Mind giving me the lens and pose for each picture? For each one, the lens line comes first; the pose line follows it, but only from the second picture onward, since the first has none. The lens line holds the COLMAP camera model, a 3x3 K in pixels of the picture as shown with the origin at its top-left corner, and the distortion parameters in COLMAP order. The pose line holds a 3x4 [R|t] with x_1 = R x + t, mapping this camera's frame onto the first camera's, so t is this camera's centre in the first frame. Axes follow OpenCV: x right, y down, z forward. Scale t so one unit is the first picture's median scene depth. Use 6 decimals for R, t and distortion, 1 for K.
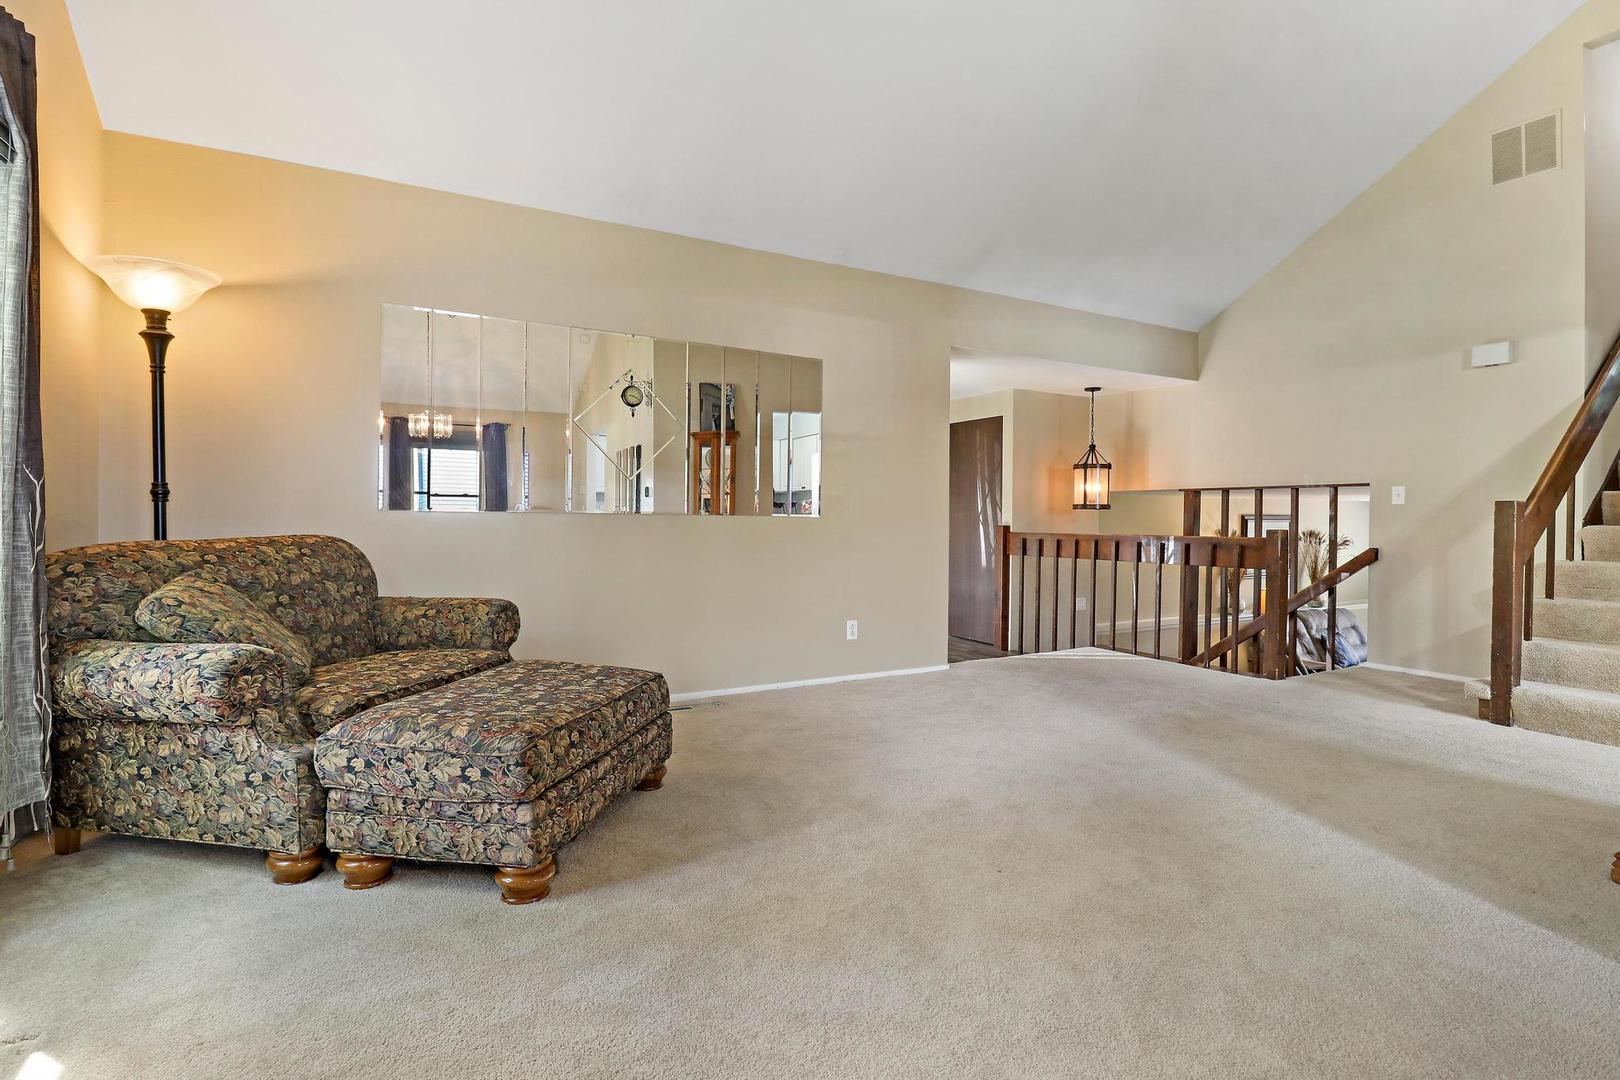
lens RADIAL K [[780.1, 0, 803.3], [0, 780.1, 519.1], [0, 0, 1]] dist [-0.004700, -0.000479]
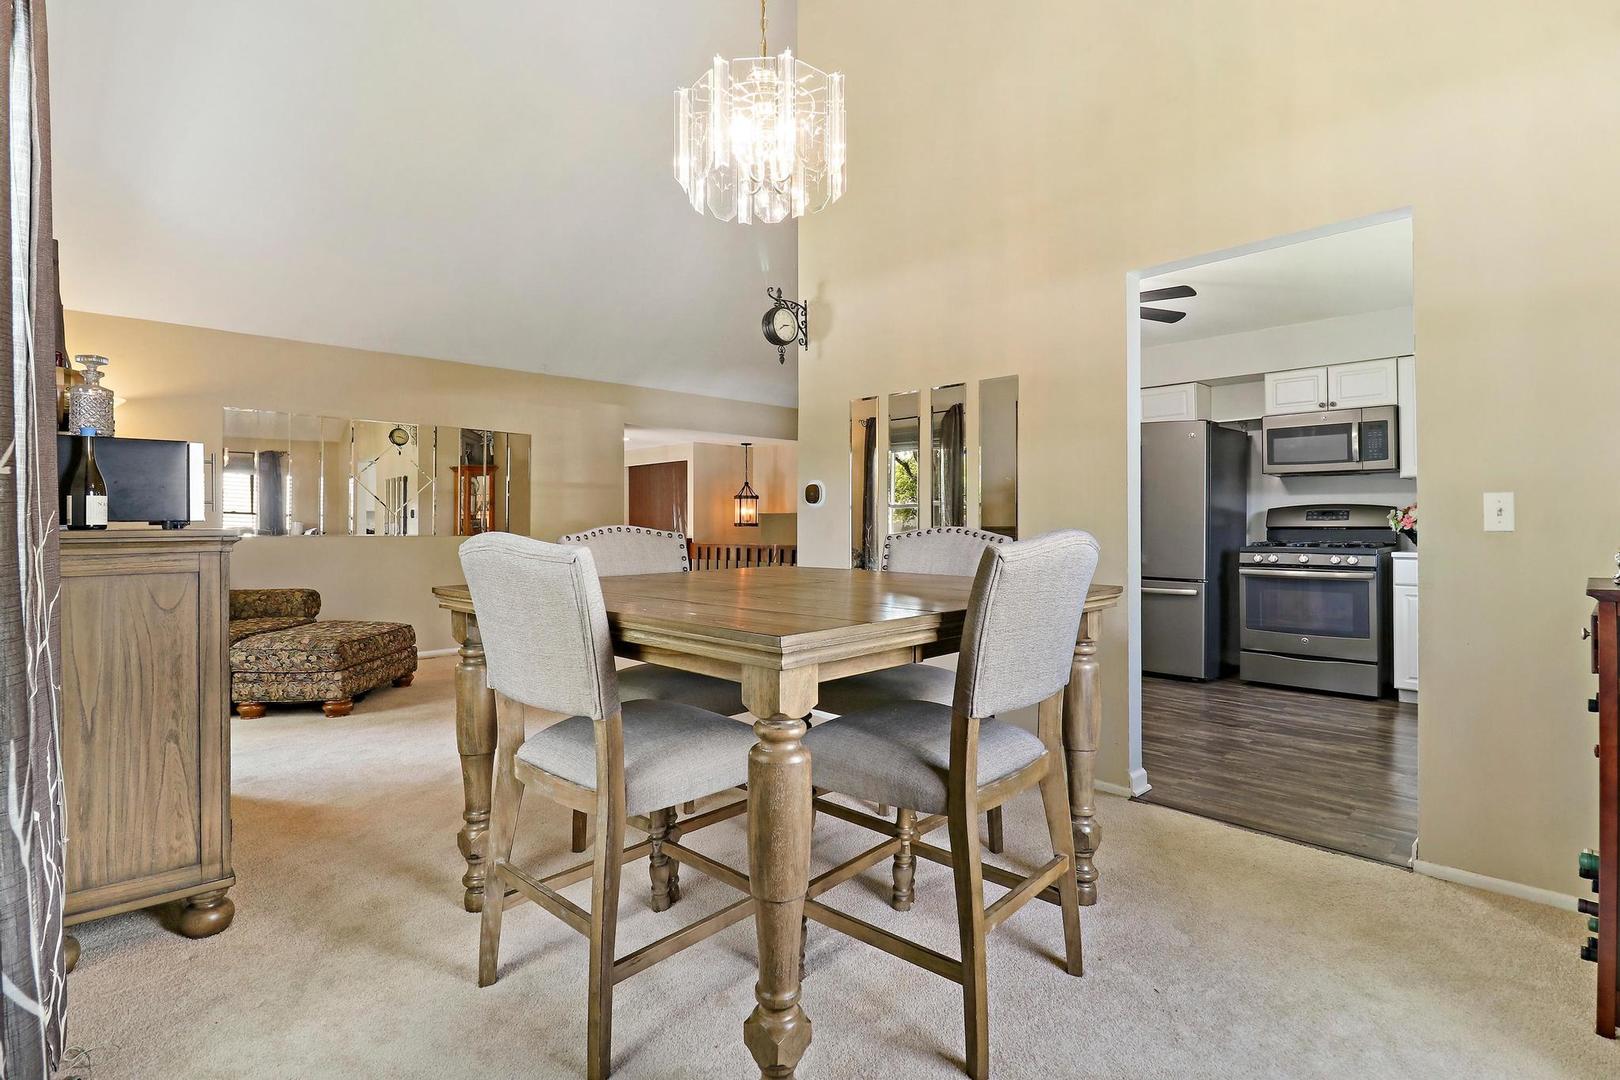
lens RADIAL K [[780.1, 0, 803.3], [0, 780.1, 519.1], [0, 0, 1]] dist [-0.004700, -0.000479]
pose [[0.967504, -0.005934, 0.252784, 0.254915], [0.008782, 0.999910, -0.010141, -0.025657], [-0.252701, 0.012031, 0.967470, -1.031430]]
